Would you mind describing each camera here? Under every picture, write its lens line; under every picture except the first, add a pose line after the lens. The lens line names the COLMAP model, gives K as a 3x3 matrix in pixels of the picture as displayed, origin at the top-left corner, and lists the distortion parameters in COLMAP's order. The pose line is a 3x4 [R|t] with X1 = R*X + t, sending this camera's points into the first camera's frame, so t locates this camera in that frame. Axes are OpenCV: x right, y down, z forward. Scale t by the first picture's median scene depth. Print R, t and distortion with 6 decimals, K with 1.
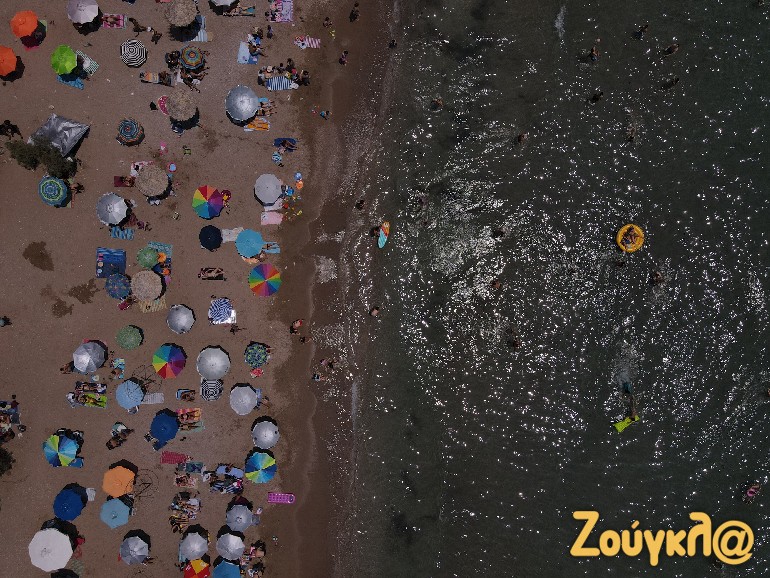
lens RADIAL K [[551.5, 0, 390.8], [0, 551.5, 302.9], [0, 0, 1]] dist [0.018647, -0.005627]
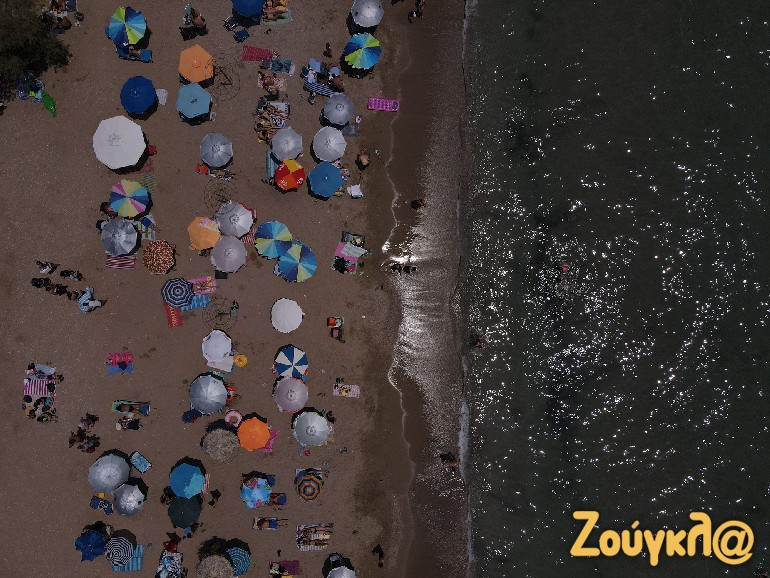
lens RADIAL K [[551.5, 0, 390.8], [0, 551.5, 302.9], [0, 0, 1]] dist [0.018647, -0.005627]
pose [[0.999792, -0.020392, -0.000105, -0.195463], [0.020393, 0.999772, 0.006403, 0.666036], [-0.000026, -0.006404, 0.999979, 0.145867]]
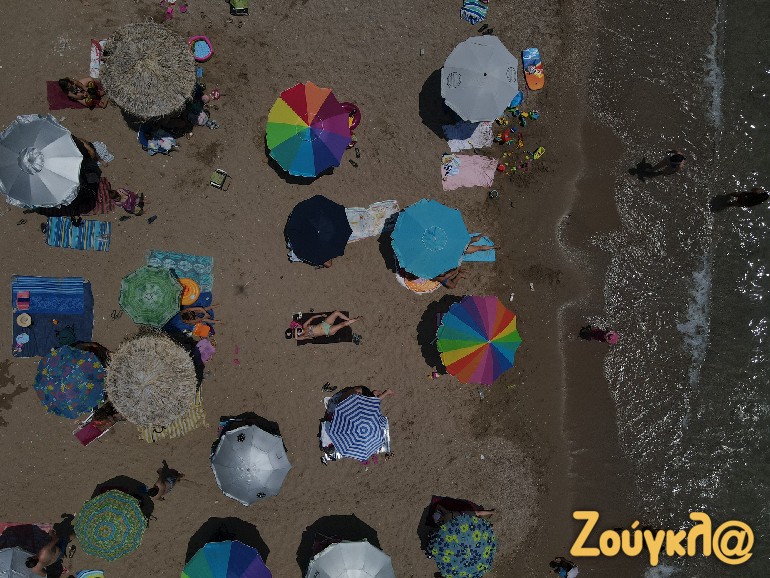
lens RADIAL K [[551.5, 0, 390.8], [0, 551.5, 302.9], [0, 0, 1]] dist [0.018647, -0.005627]
pose [[0.998250, -0.059106, 0.002046, -0.278805], [0.059110, 0.998249, -0.002093, -0.066068], [-0.001918, 0.002211, 0.999996, 0.628597]]
